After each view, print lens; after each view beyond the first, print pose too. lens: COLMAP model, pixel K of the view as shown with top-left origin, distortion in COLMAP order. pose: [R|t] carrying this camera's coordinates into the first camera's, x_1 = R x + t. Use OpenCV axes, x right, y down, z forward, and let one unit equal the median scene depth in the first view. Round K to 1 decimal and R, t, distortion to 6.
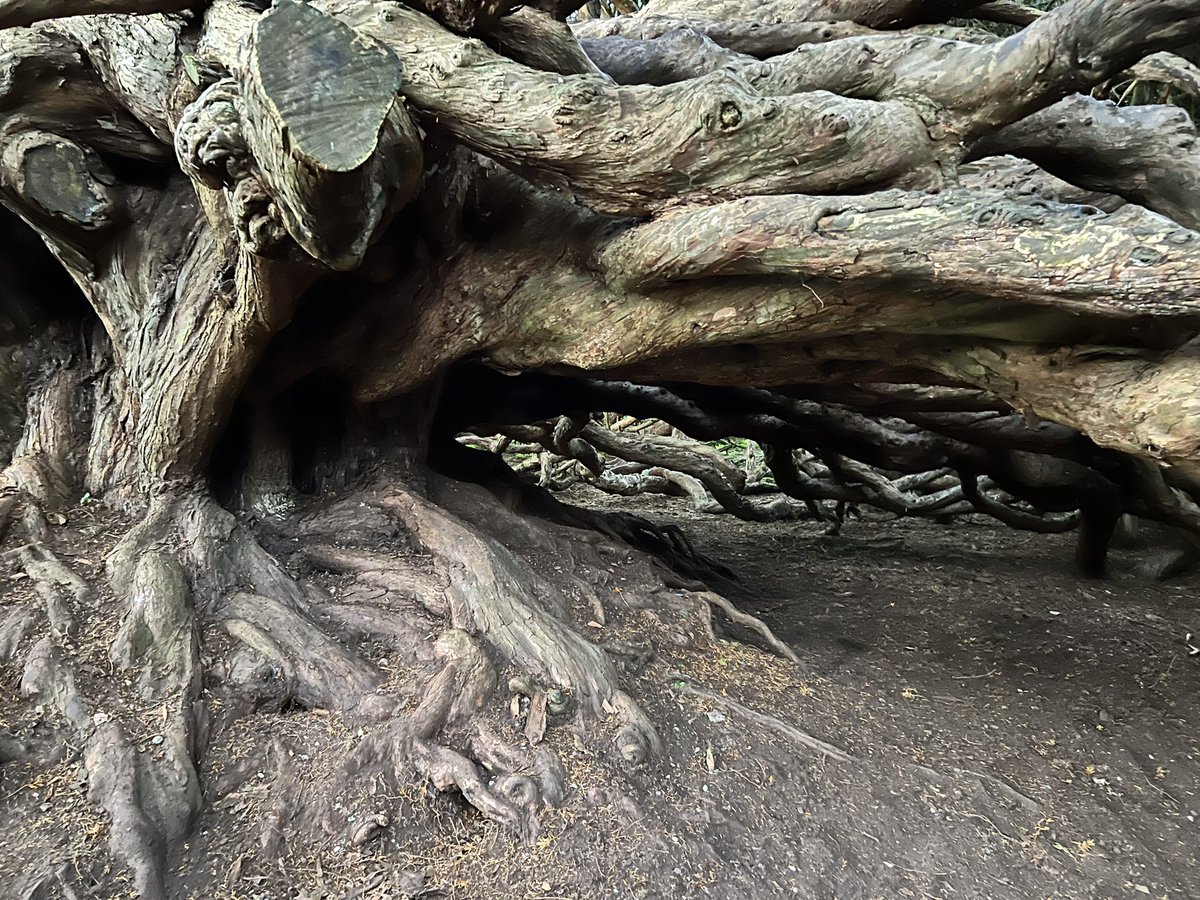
lens RADIAL K [[926.9, 0, 600.0], [0, 926.9, 450.0], [0, 0, 1]] dist [0.032631, -0.000115]
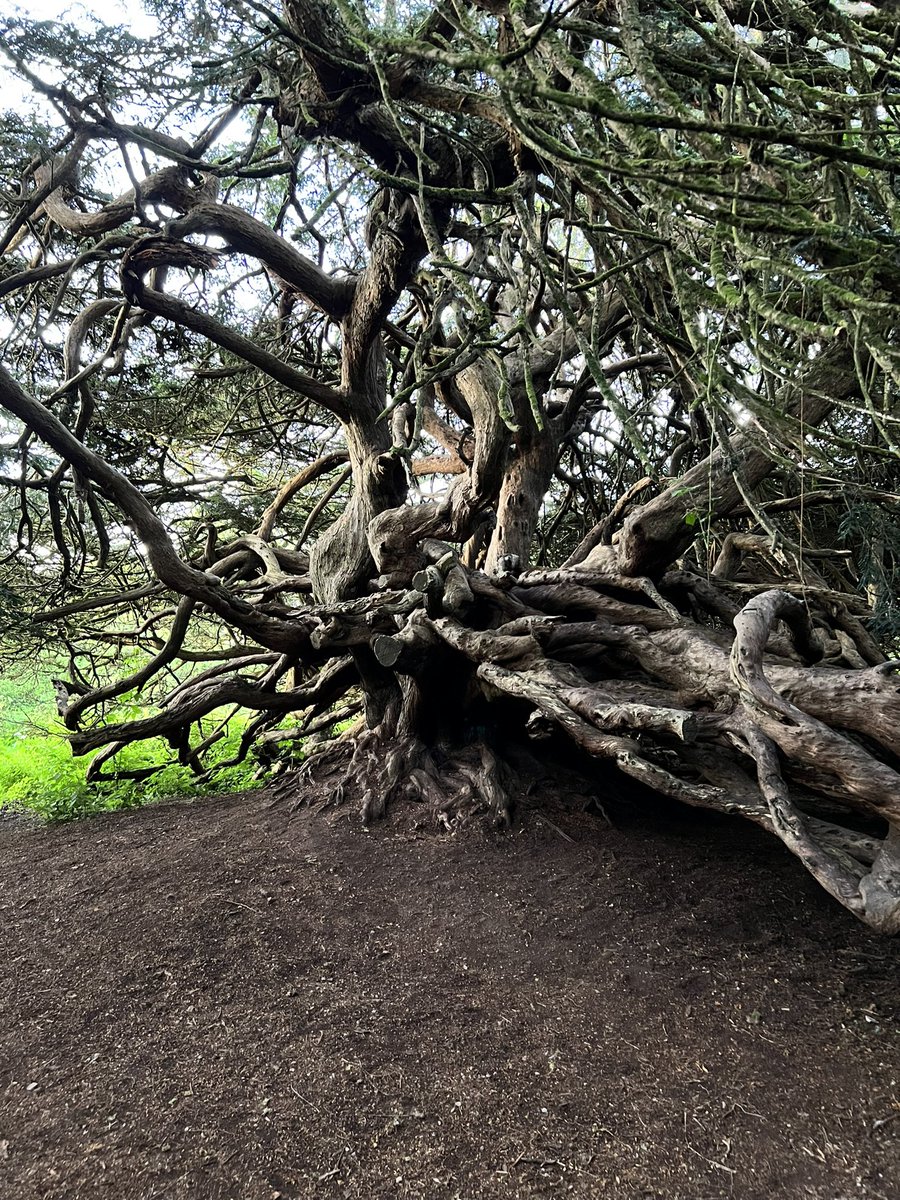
lens RADIAL K [[926.9, 0, 450.0], [0, 926.9, 600.0], [0, 0, 1]] dist [0.032631, -0.000115]
pose [[0.791420, -0.039258, -0.610011, 1.820914], [-0.068960, 0.985831, -0.152912, 0.063390], [0.607371, 0.163084, 0.777499, -1.654477]]
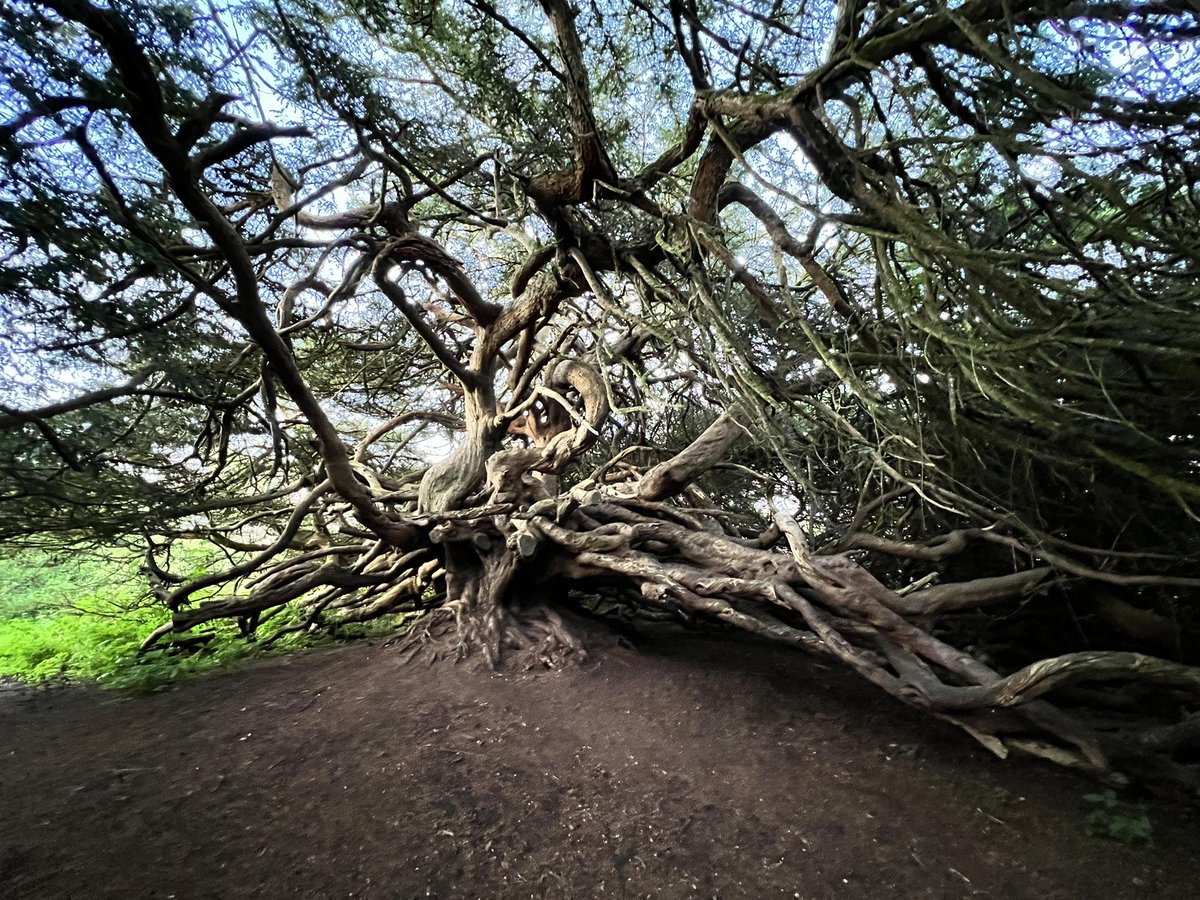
lens RADIAL K [[490.4, 0, 600.0], [0, 490.4, 450.0], [0, 0, 1]] dist [-0.018765, -0.000022]
pose [[0.984612, -0.036943, -0.170807, 0.580955], [-0.017499, 0.951646, -0.306697, 0.057763], [0.173878, 0.304966, 0.936356, -1.661249]]
